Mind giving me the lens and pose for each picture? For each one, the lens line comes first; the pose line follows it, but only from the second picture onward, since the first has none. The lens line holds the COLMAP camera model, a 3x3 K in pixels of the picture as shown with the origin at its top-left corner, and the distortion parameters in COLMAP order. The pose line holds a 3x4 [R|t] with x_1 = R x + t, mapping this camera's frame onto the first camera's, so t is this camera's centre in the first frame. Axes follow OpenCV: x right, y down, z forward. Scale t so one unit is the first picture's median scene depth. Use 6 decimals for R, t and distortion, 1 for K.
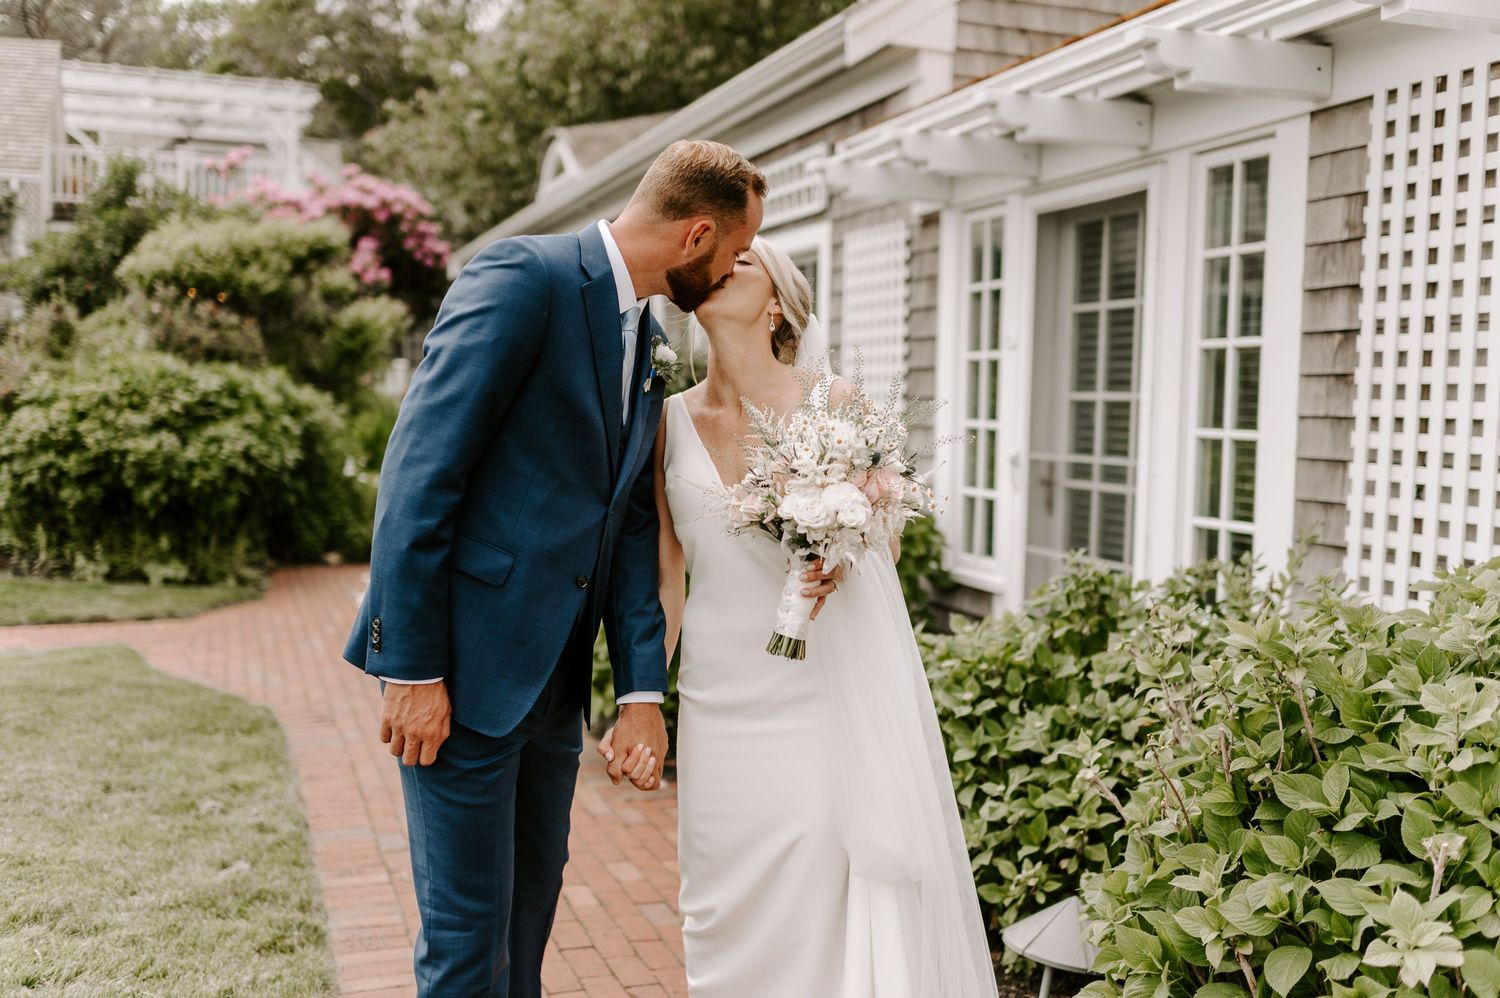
lens RADIAL K [[1515.6, 0, 752.5], [0, 1515.6, 491.5], [0, 0, 1]] dist [0.015825, -0.012472]
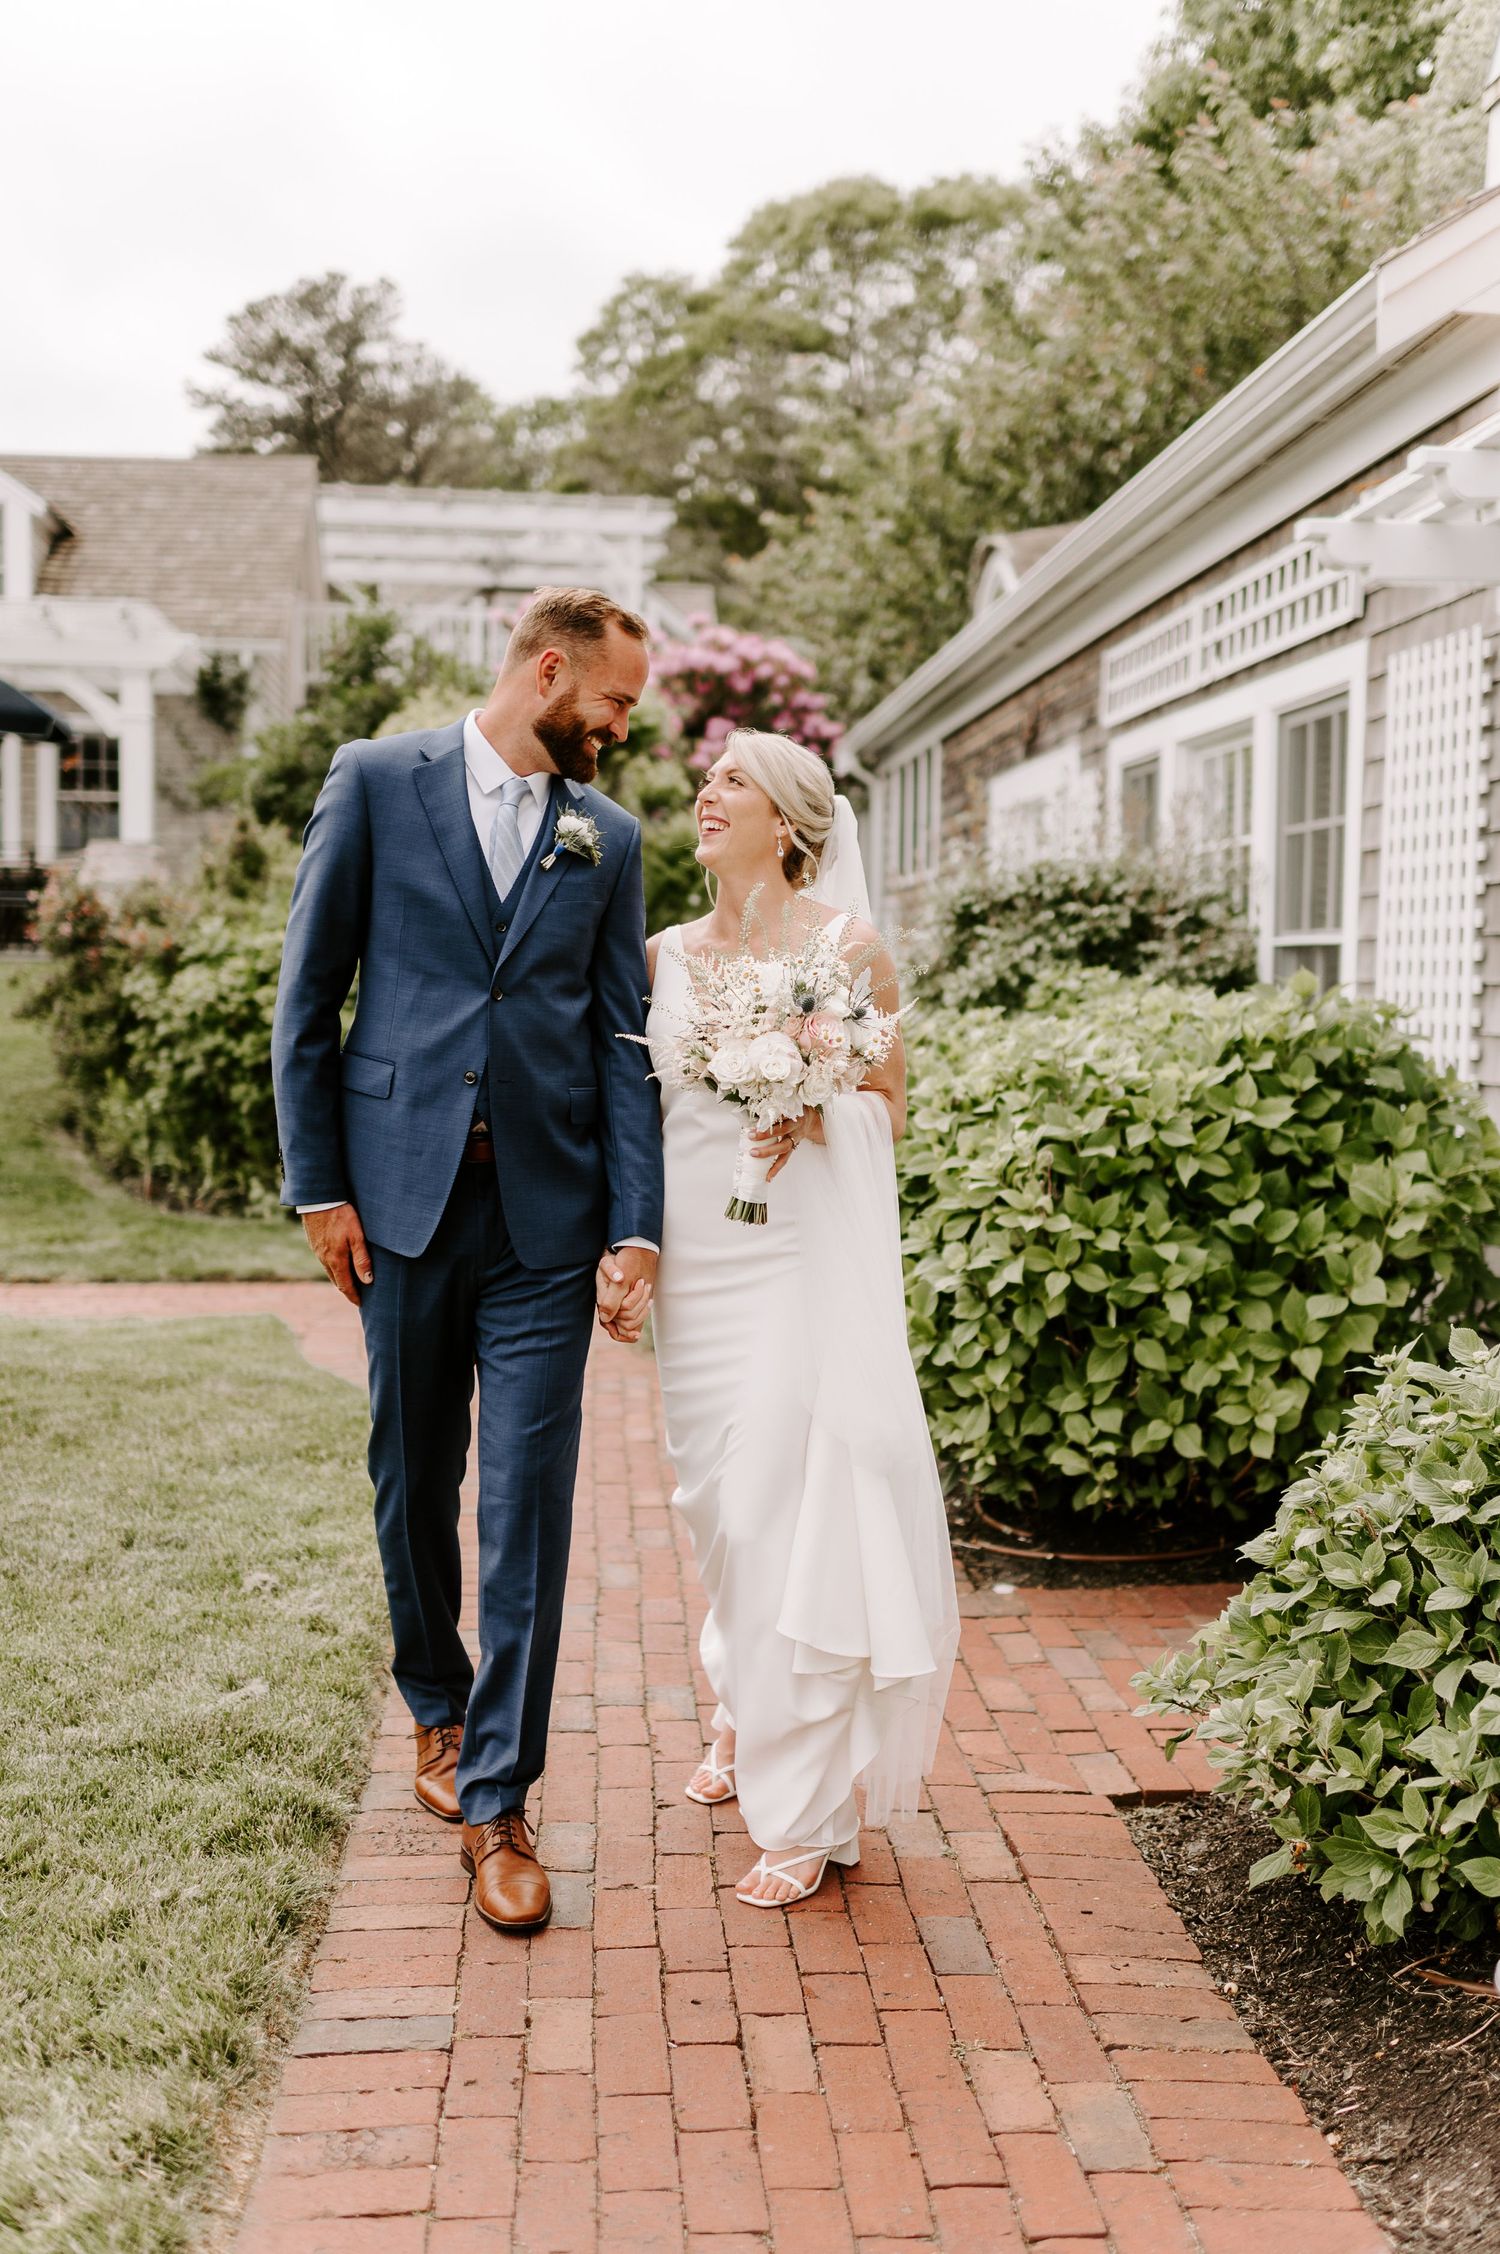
lens RADIAL K [[2261.1, 0, 743.1], [0, 2261.1, 1125.7], [0, 0, 1]] dist [0.013863, -0.005188]
pose [[0.964285, 0.014708, -0.264458, 0.062165], [-0.012081, 0.999860, 0.011555, 0.003207], [0.264591, -0.007947, 0.964328, 0.108358]]
